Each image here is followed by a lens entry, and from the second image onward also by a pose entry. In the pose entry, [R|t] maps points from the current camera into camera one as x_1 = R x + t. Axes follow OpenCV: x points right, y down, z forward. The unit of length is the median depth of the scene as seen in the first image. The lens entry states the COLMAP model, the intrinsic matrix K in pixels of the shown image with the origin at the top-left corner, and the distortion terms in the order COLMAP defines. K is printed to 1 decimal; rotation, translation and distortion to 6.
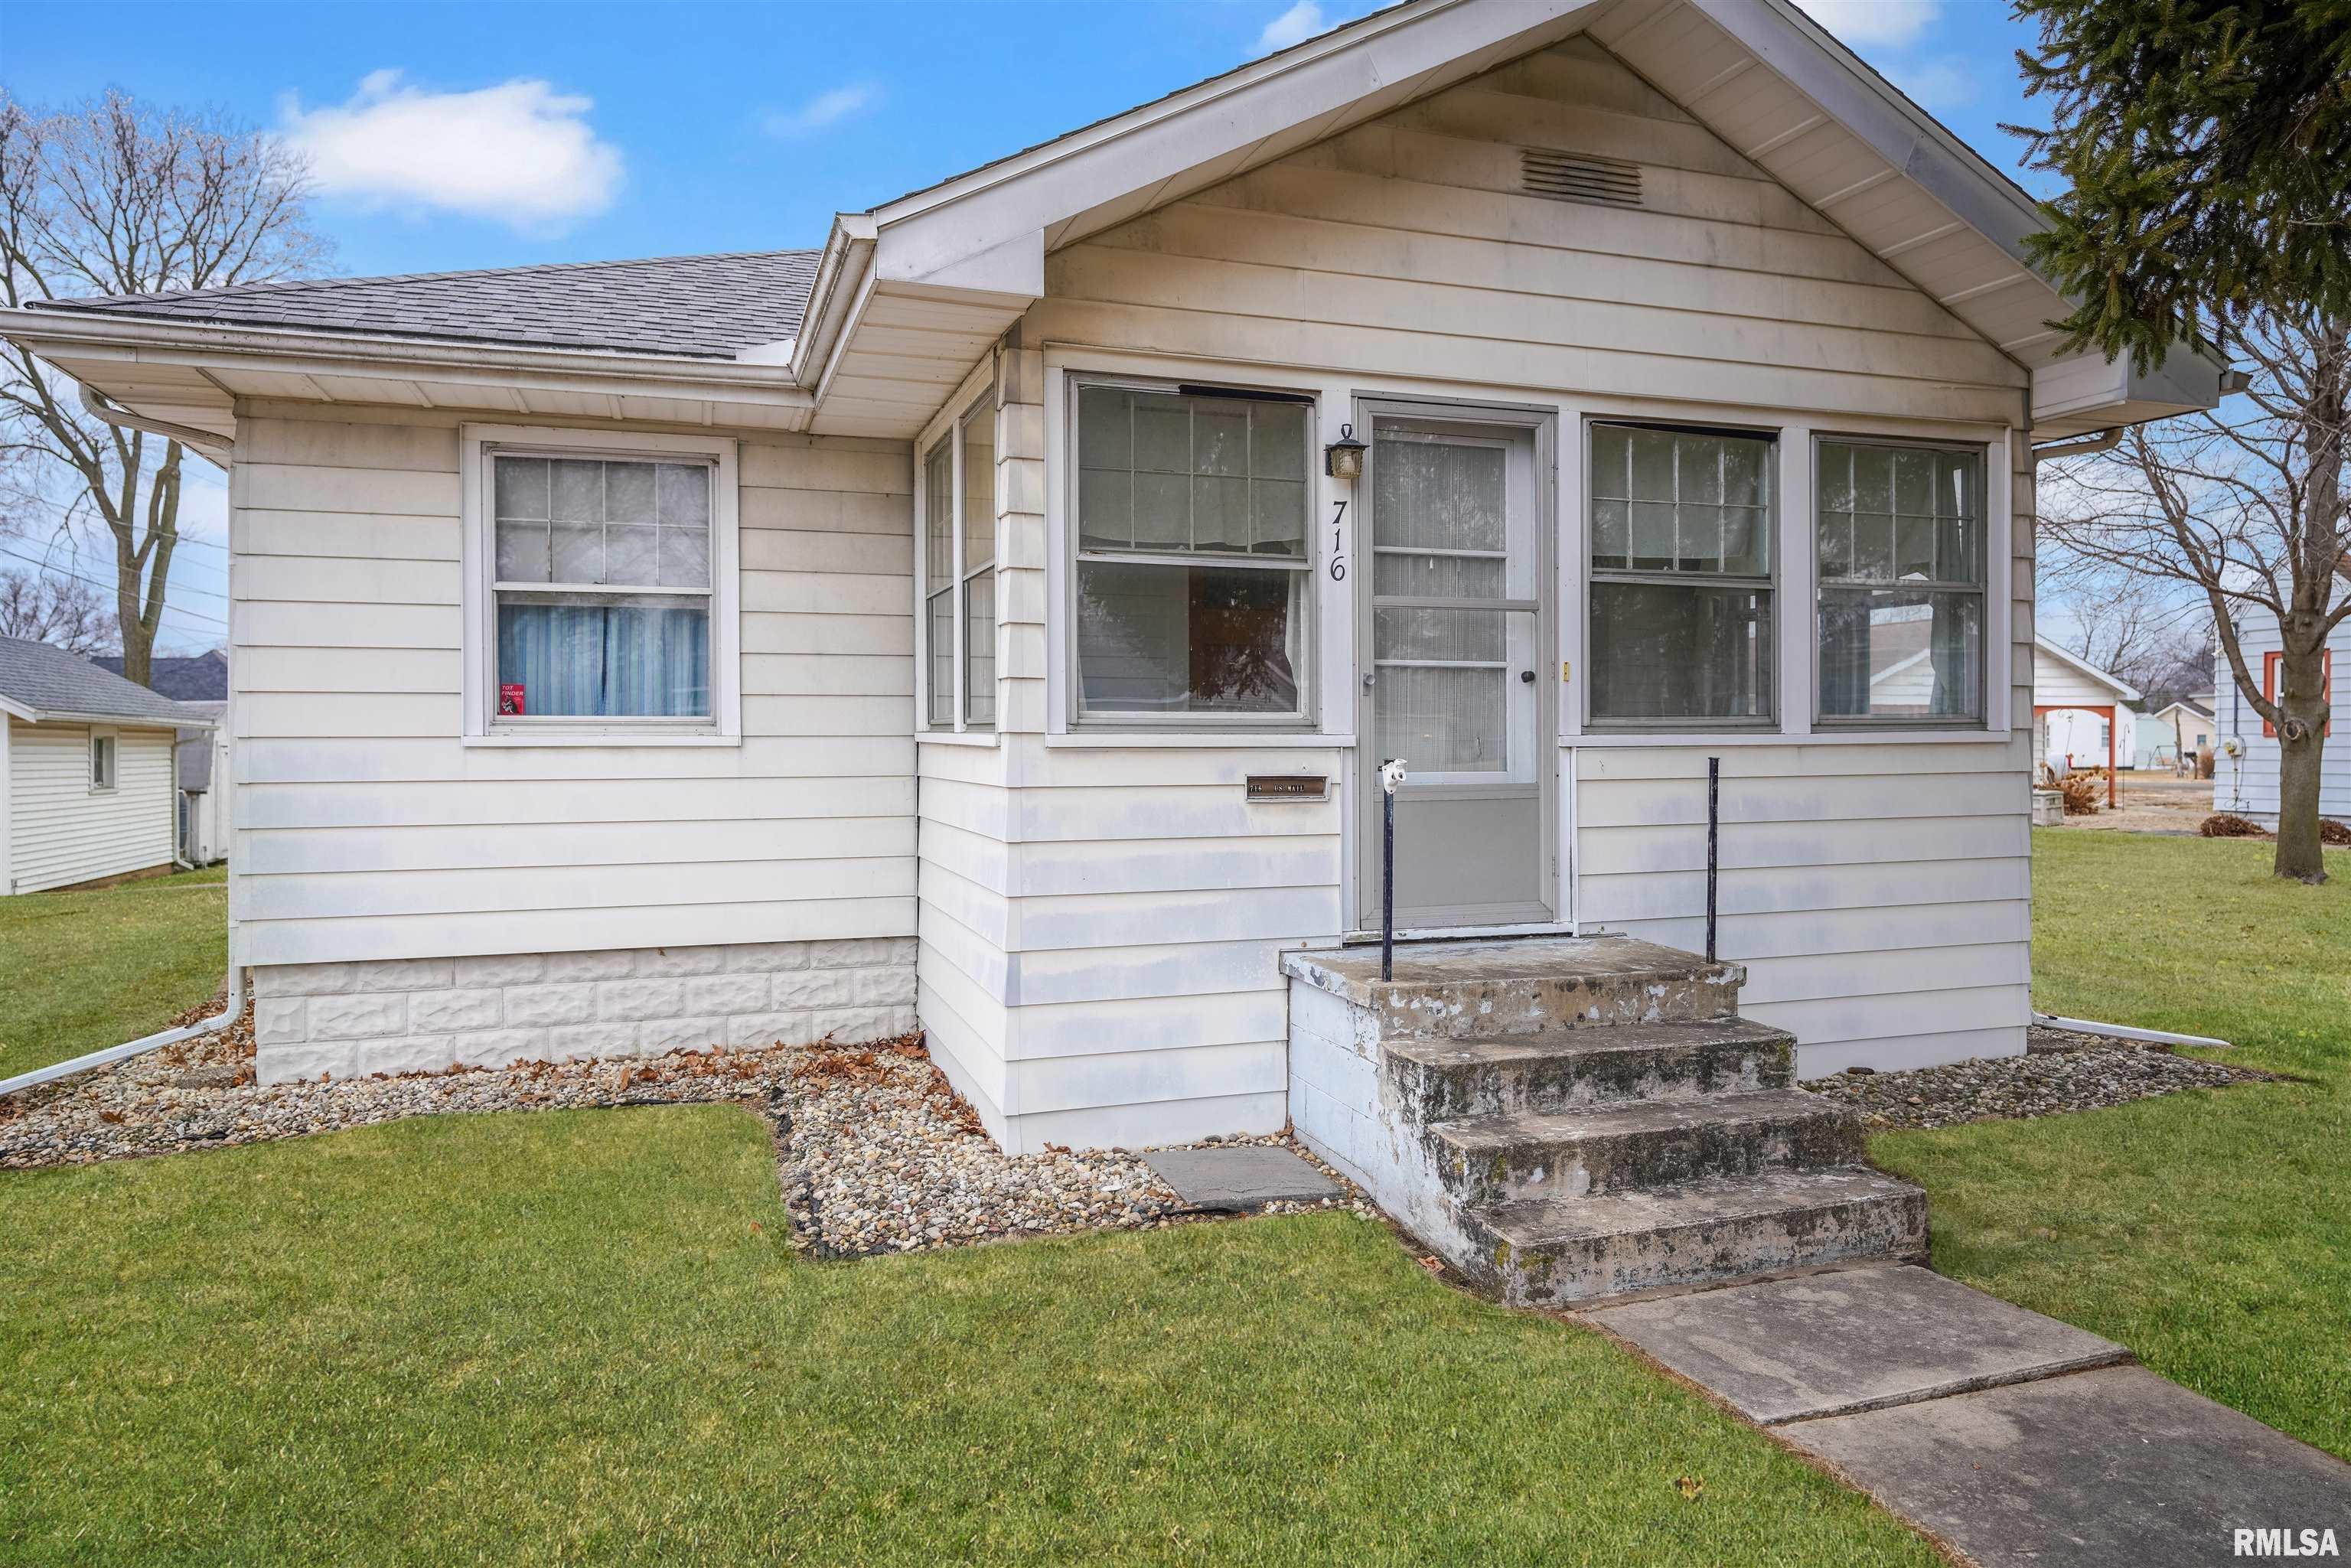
lens RADIAL K [[1494.3, 0, 1175.3], [0, 1494.3, 756.9], [0, 0, 1]] dist [-0.002856, -0.001473]
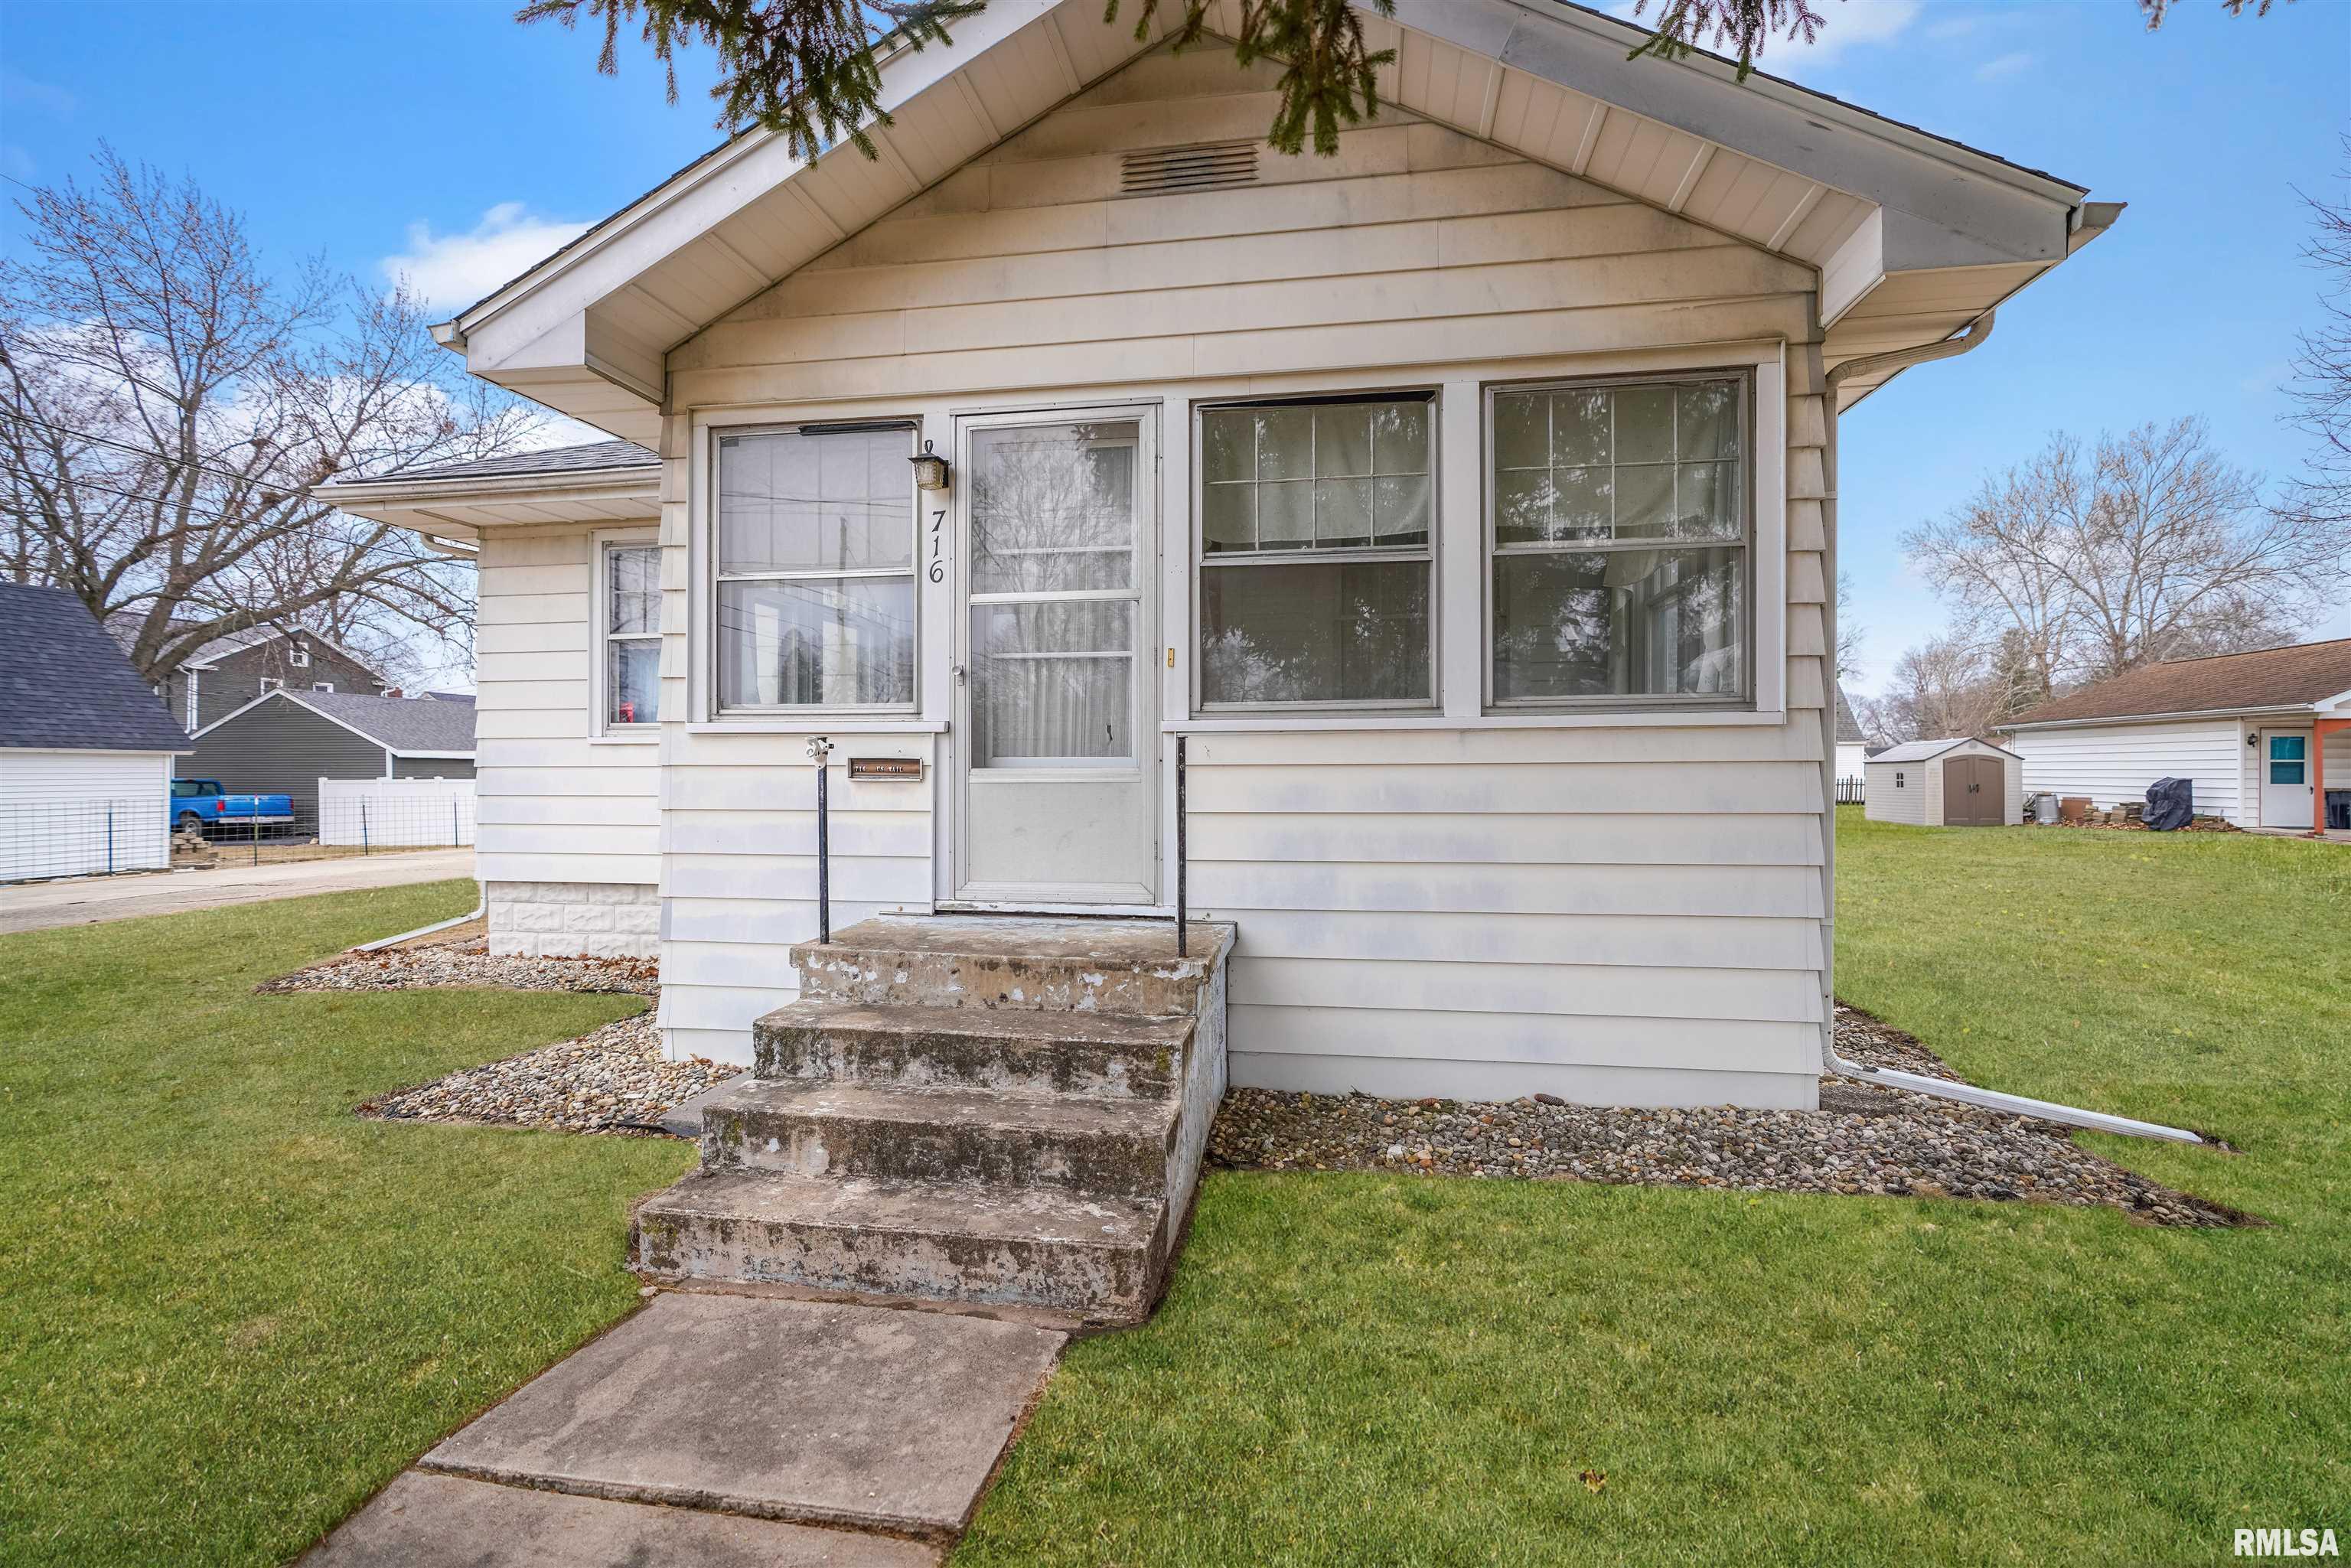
lens RADIAL K [[1060.0, 0, 1168.3], [0, 1060.0, 767.5], [0, 0, 1]] dist [-0.015671, 0.006124]
pose [[0.880237, 0.002995, -0.474526, 0.721552], [-0.007265, 0.999948, -0.007164, 0.026794], [0.474479, 0.009753, 0.880213, 0.445643]]
